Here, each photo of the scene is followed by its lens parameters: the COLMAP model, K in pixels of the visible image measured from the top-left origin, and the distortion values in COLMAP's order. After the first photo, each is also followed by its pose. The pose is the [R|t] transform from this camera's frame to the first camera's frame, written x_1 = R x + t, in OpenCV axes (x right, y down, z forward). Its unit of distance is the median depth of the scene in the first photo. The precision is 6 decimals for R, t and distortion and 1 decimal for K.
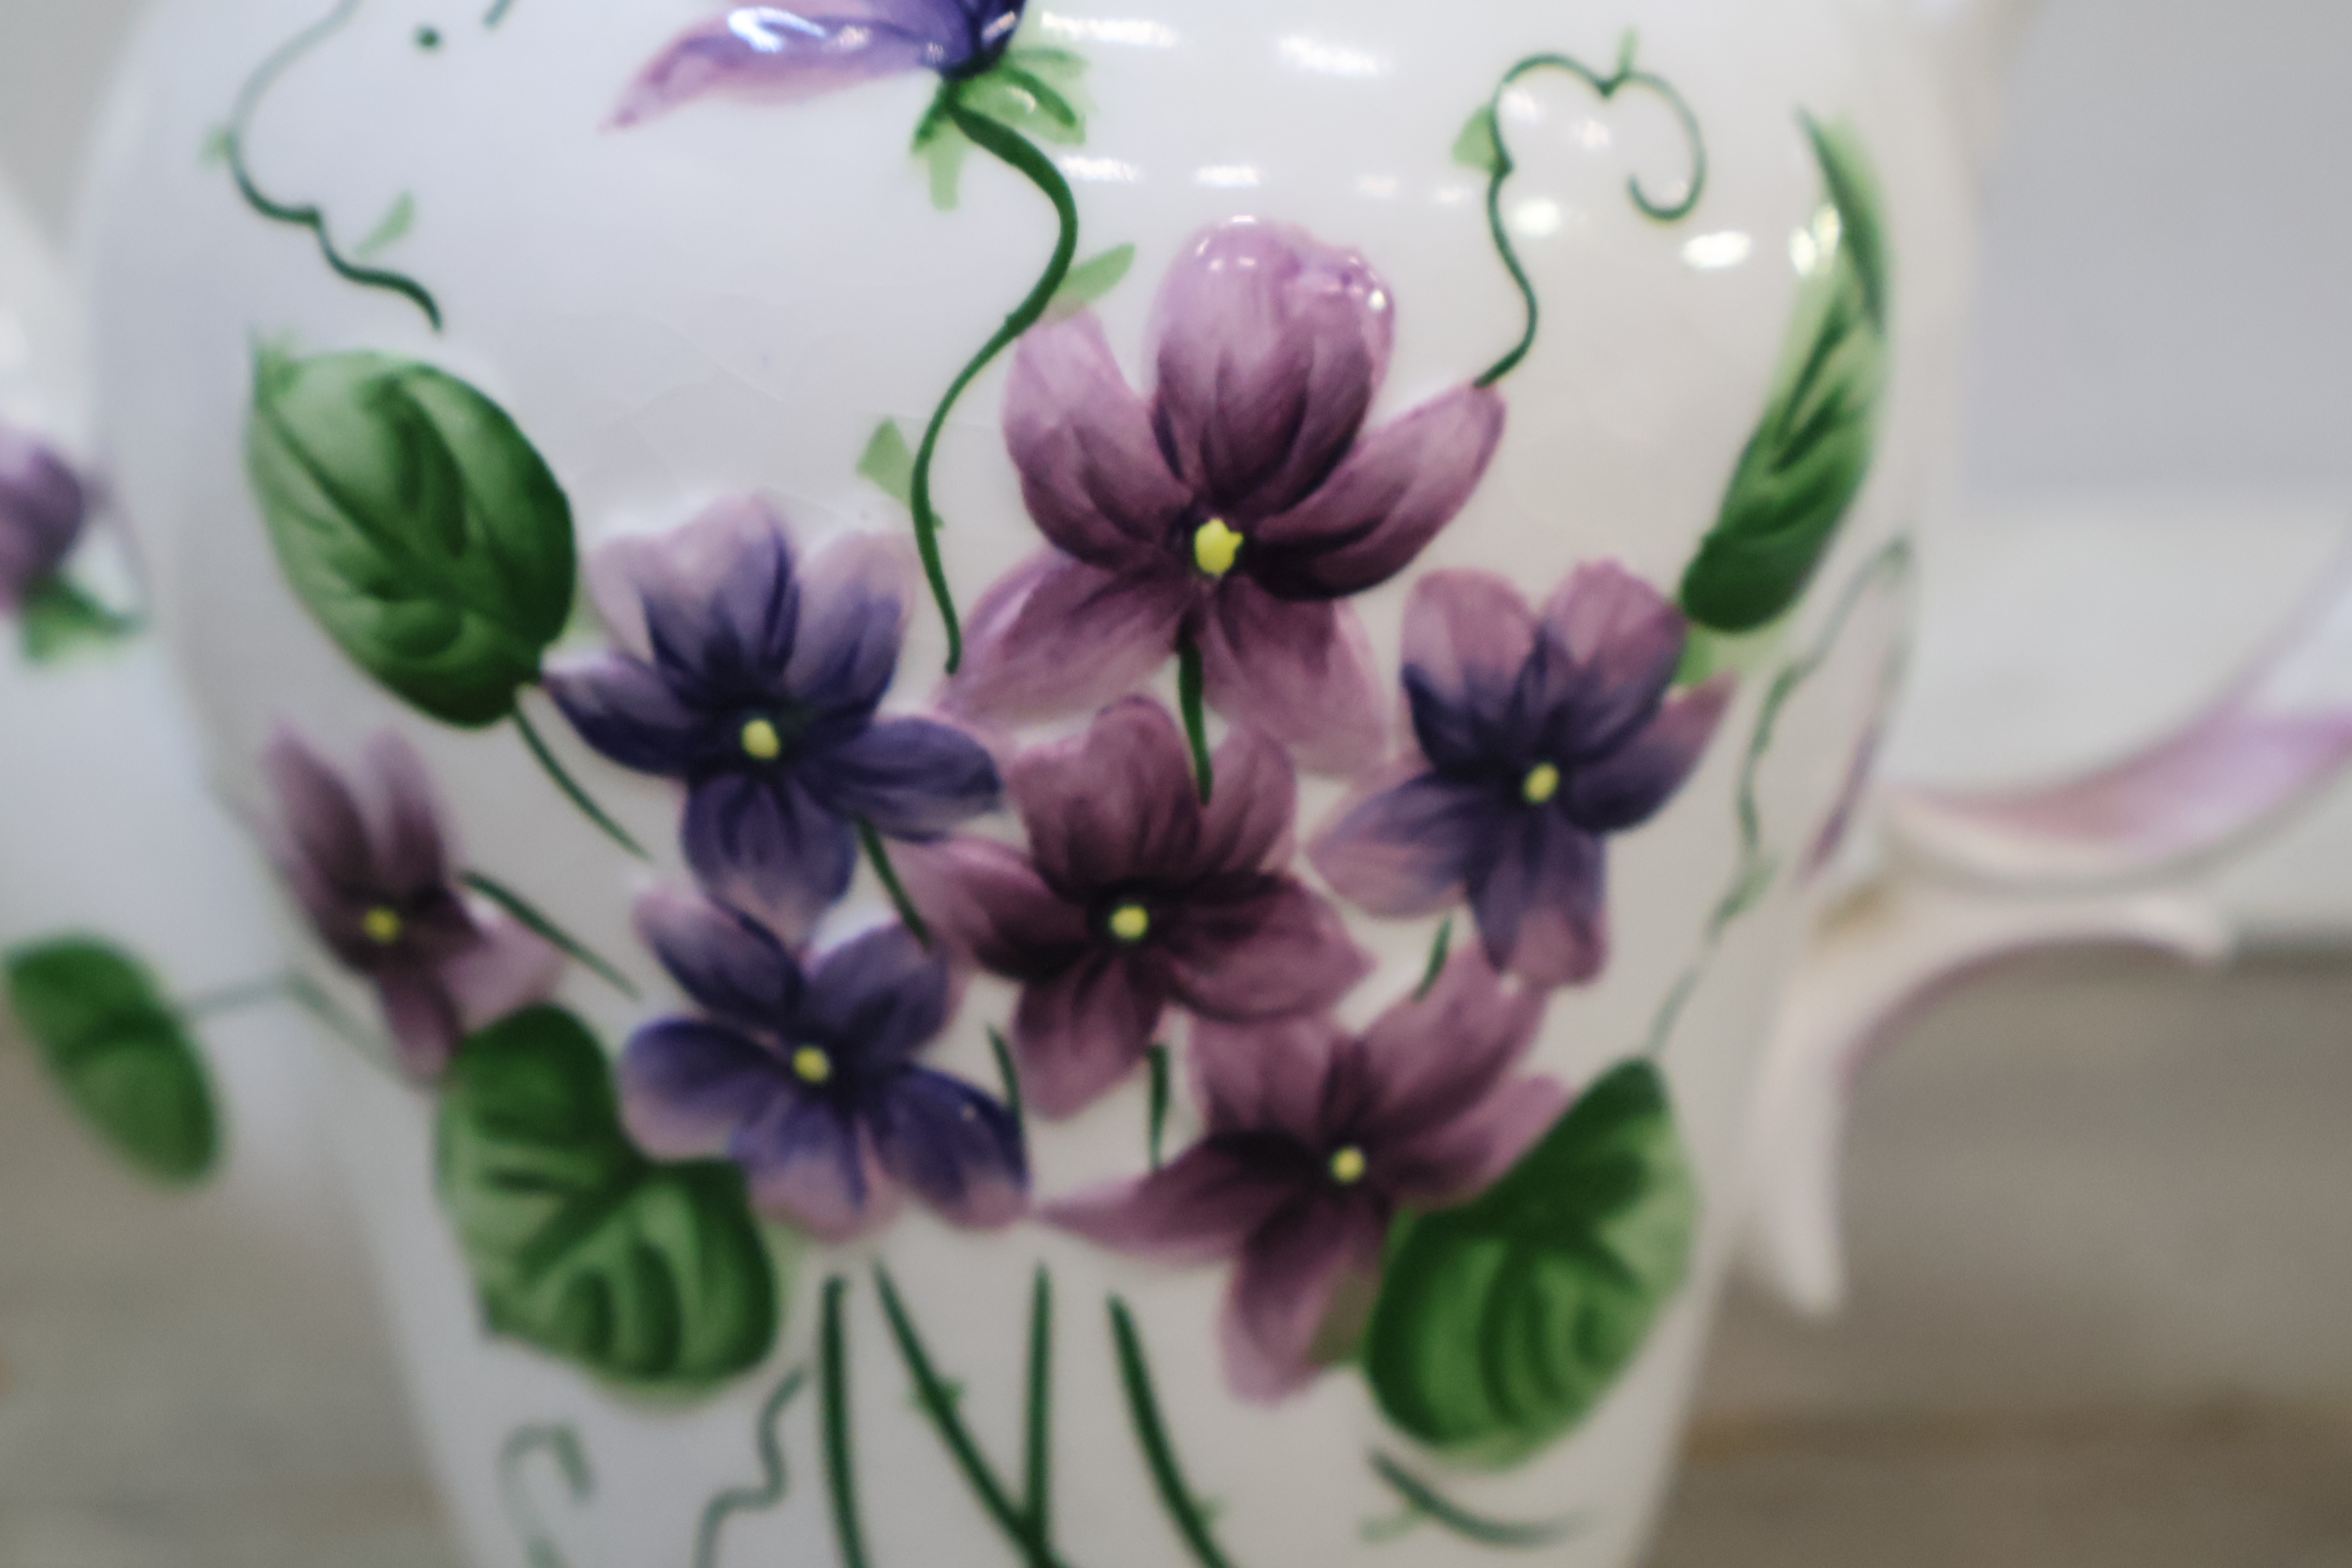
lens RADIAL K [[2895.8, 0, 1167.0], [0, 2895.8, 777.3], [0, 0, 1]] dist [0.023709, 0.000000]
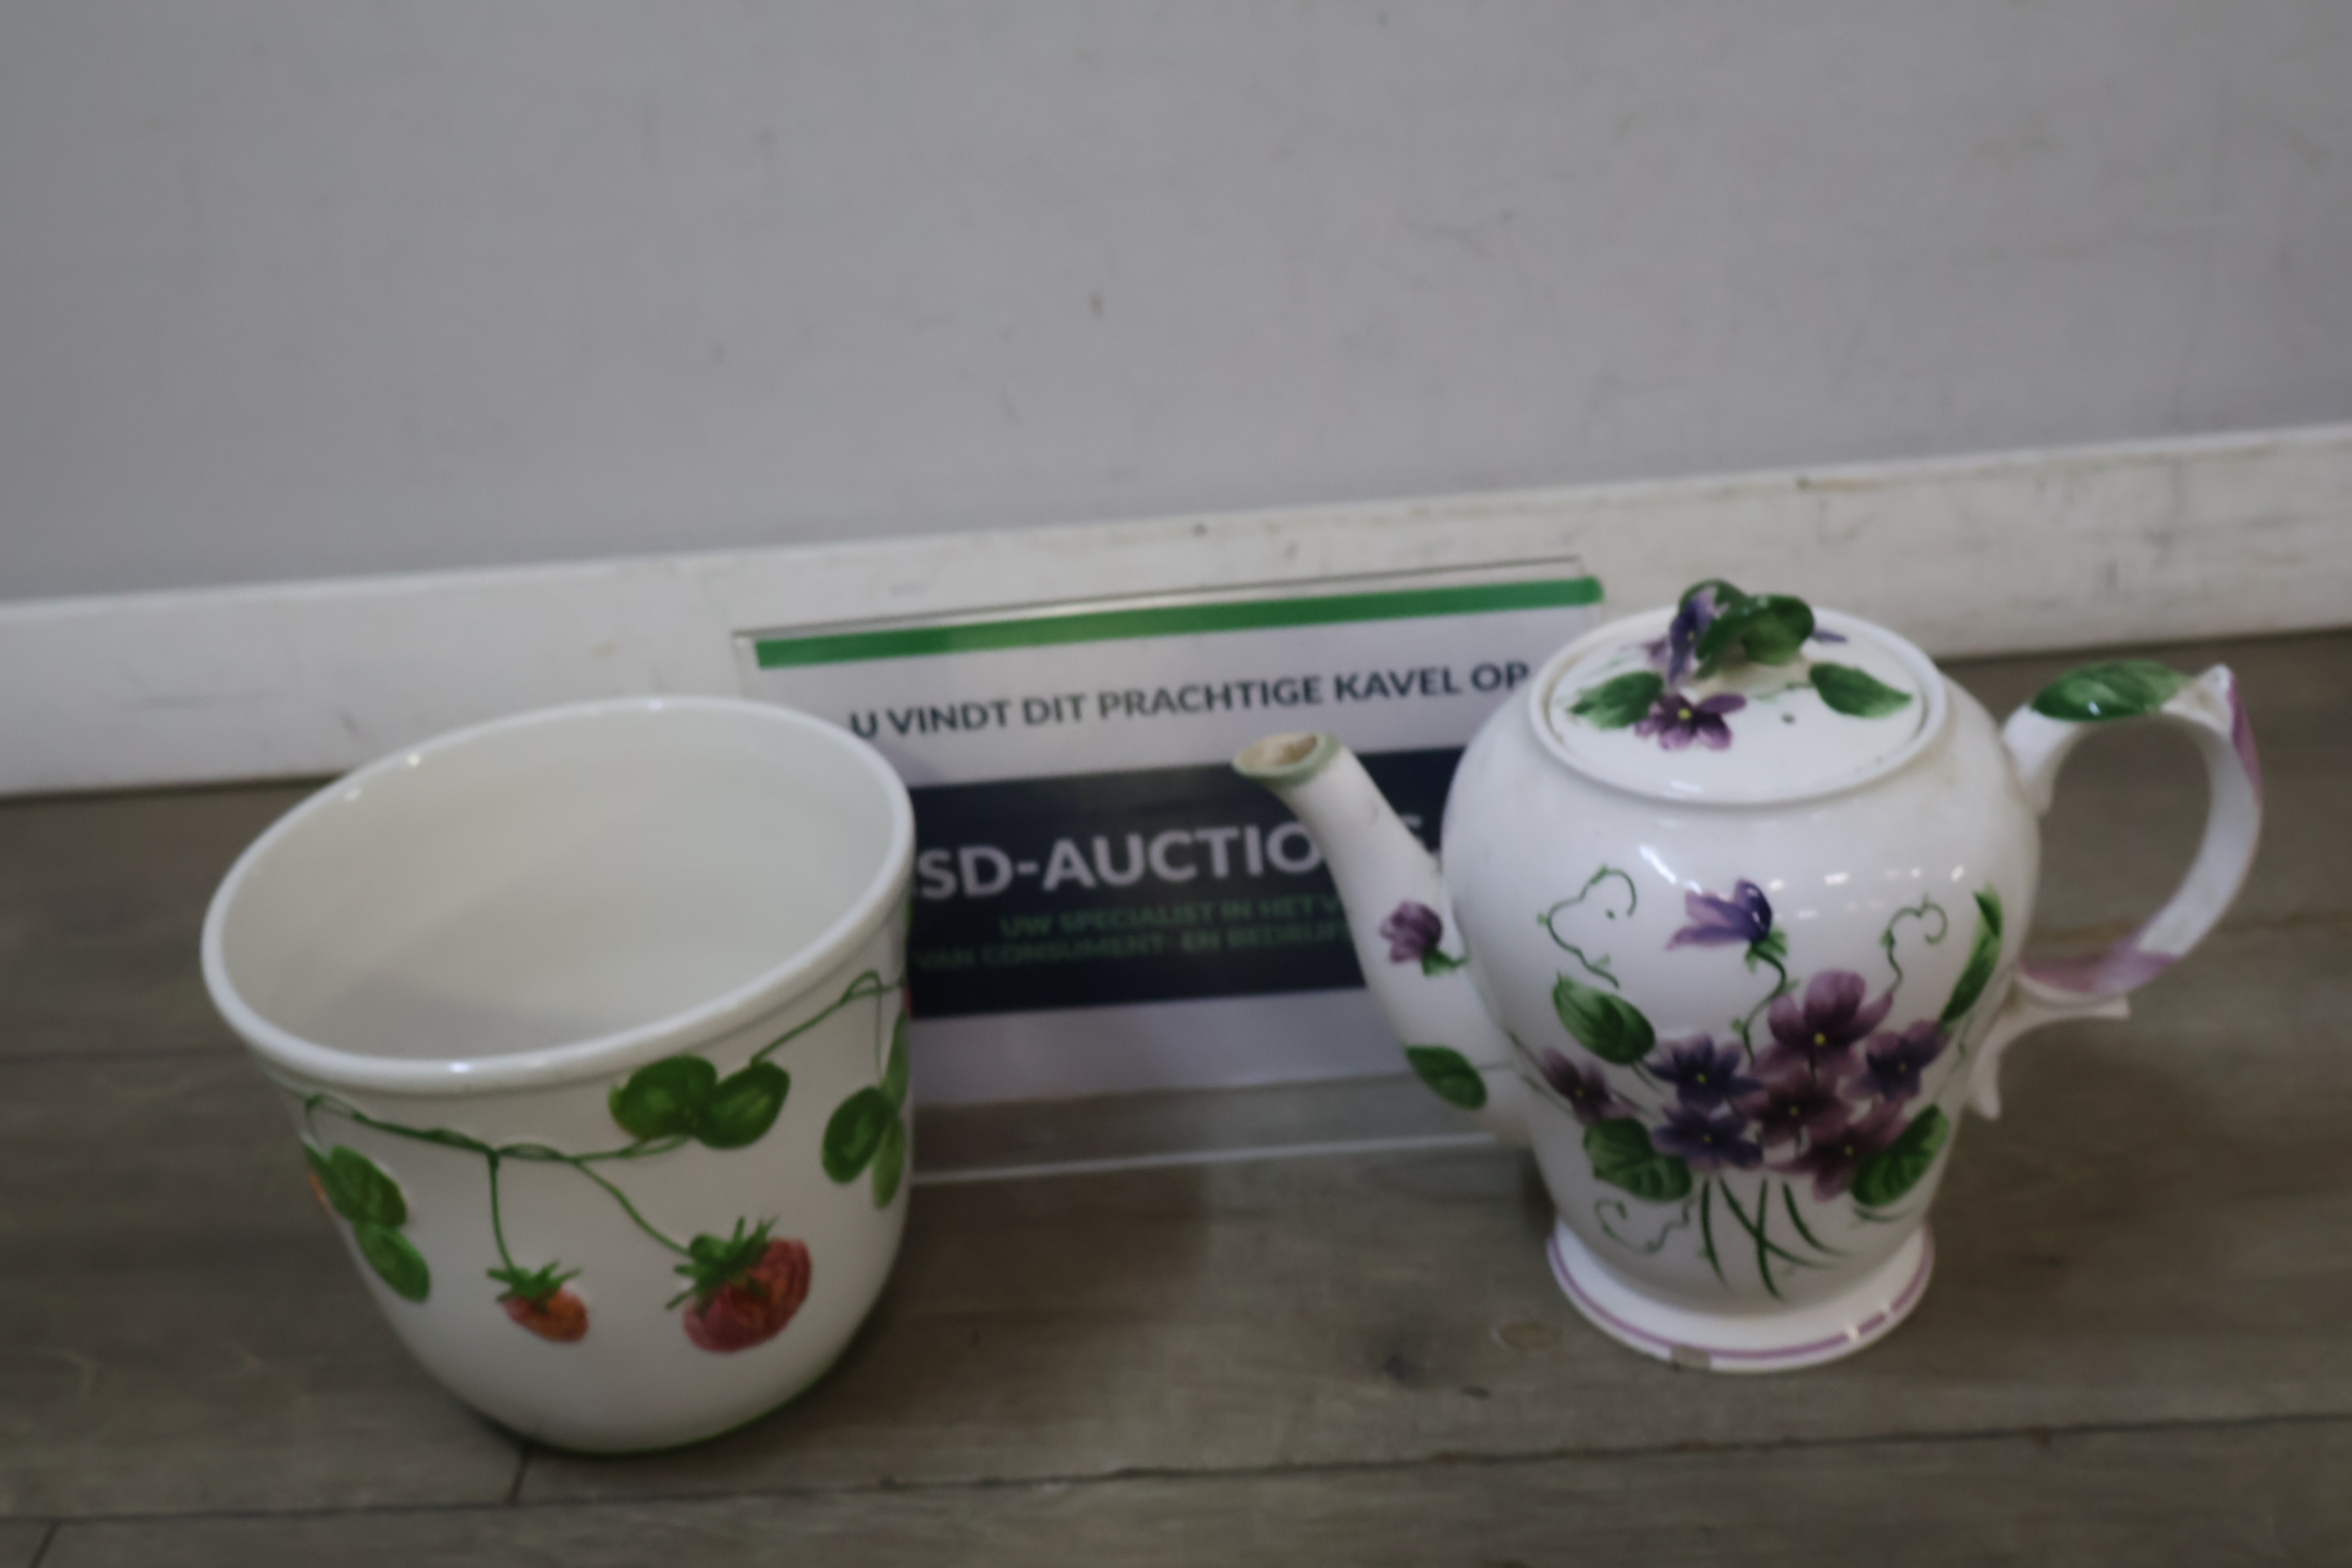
lens RADIAL K [[2895.8, 0, 1191.4], [0, 2895.8, 792.1], [0, 0, 1]] dist [0.023709, 0.000000]
pose [[0.992966, -0.040069, -0.111412, -0.351940], [0.072454, 0.949872, 0.304127, -1.540719], [0.093641, -0.310060, 0.946094, -2.529472]]
